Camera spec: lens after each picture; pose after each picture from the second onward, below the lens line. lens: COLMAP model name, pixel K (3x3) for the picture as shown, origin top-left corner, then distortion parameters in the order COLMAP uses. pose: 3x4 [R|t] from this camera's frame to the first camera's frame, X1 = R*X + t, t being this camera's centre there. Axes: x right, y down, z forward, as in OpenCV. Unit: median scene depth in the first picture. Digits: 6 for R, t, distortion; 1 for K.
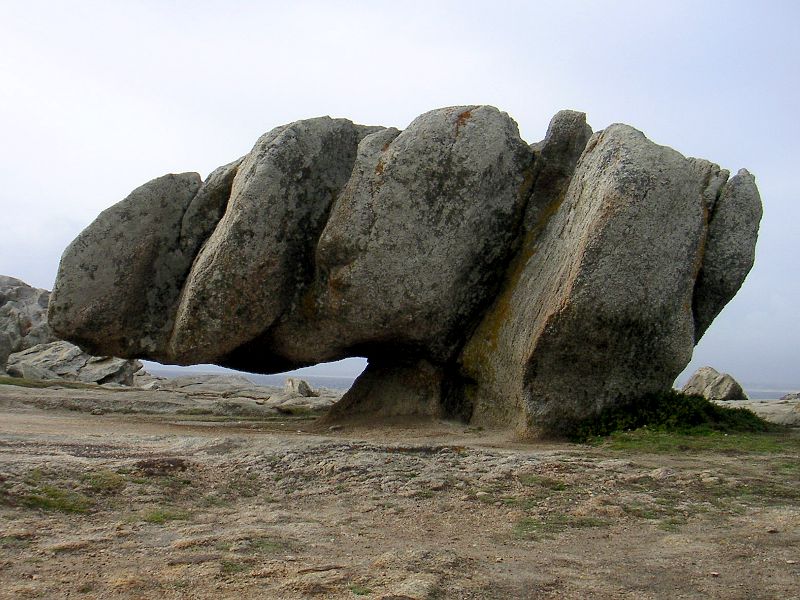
lens RADIAL K [[1303.2, 0, 399.9], [0, 1303.2, 297.9], [0, 0, 1]] dist [-0.153431, 0.000000]
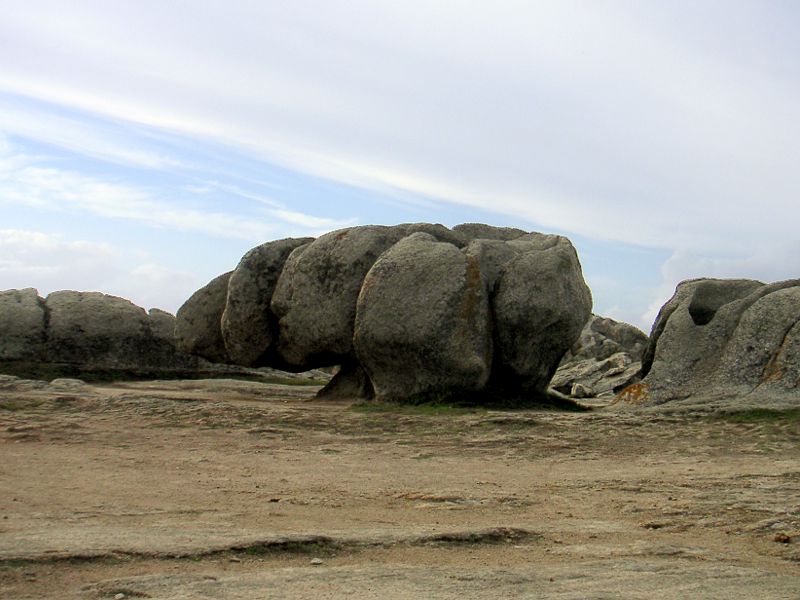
lens RADIAL K [[1303.2, 0, 400.2], [0, 1303.2, 299.6], [0, 0, 1]] dist [-0.153431, 0.000000]
pose [[0.824982, -0.027255, -0.564501, 1.190555], [0.019036, 0.999610, -0.020443, -0.006134], [0.564838, 0.006119, 0.825179, -0.507614]]
